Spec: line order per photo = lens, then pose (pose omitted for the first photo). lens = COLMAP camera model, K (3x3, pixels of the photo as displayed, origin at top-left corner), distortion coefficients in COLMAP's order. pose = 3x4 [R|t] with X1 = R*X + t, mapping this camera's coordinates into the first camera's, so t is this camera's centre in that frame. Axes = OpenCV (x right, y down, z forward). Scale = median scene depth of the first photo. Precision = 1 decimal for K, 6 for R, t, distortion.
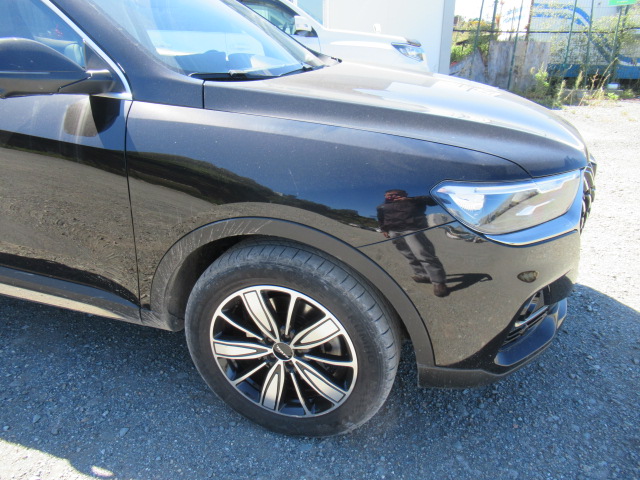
lens RADIAL K [[479.0, 0, 320.5], [0, 479.0, 241.1], [0, 0, 1]] dist [-0.003282, 0.001982]
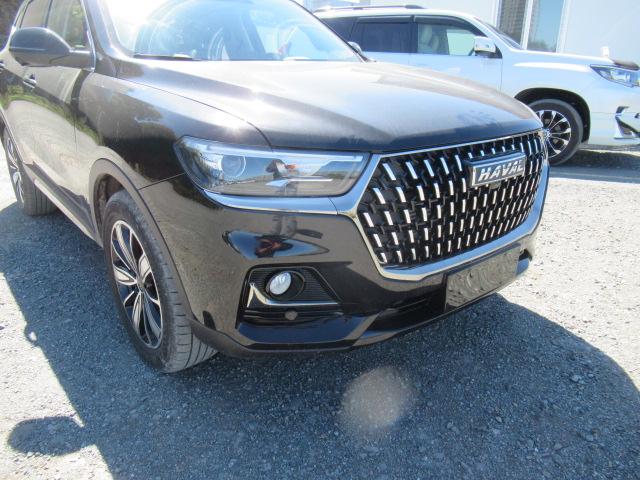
lens RADIAL K [[479.0, 0, 321.3], [0, 479.0, 238.1], [0, 0, 1]] dist [-0.003282, 0.001982]
pose [[0.840253, 0.187085, -0.508895, 0.862248], [-0.222701, 0.974842, -0.009327, 0.031989], [0.494347, 0.121168, 0.860778, 0.185570]]
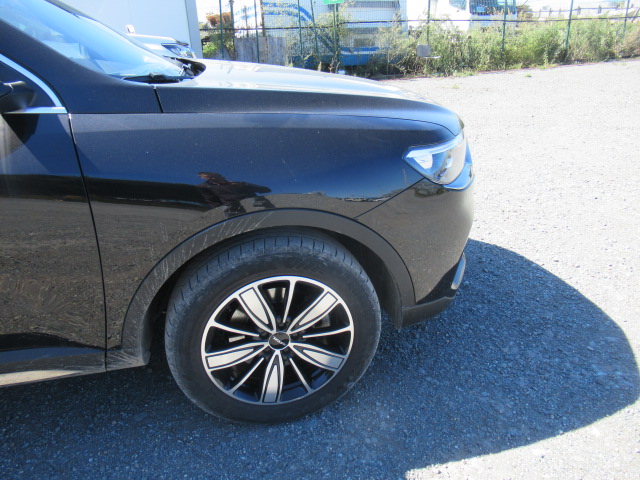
lens RADIAL K [[479.0, 0, 319.4], [0, 479.0, 239.9], [0, 0, 1]] dist [-0.003282, 0.001982]
pose [[0.858332, -0.231620, 0.457840, -0.416370], [0.232666, 0.970998, 0.055036, -0.014494], [-0.457310, 0.059285, 0.887329, 0.039930]]
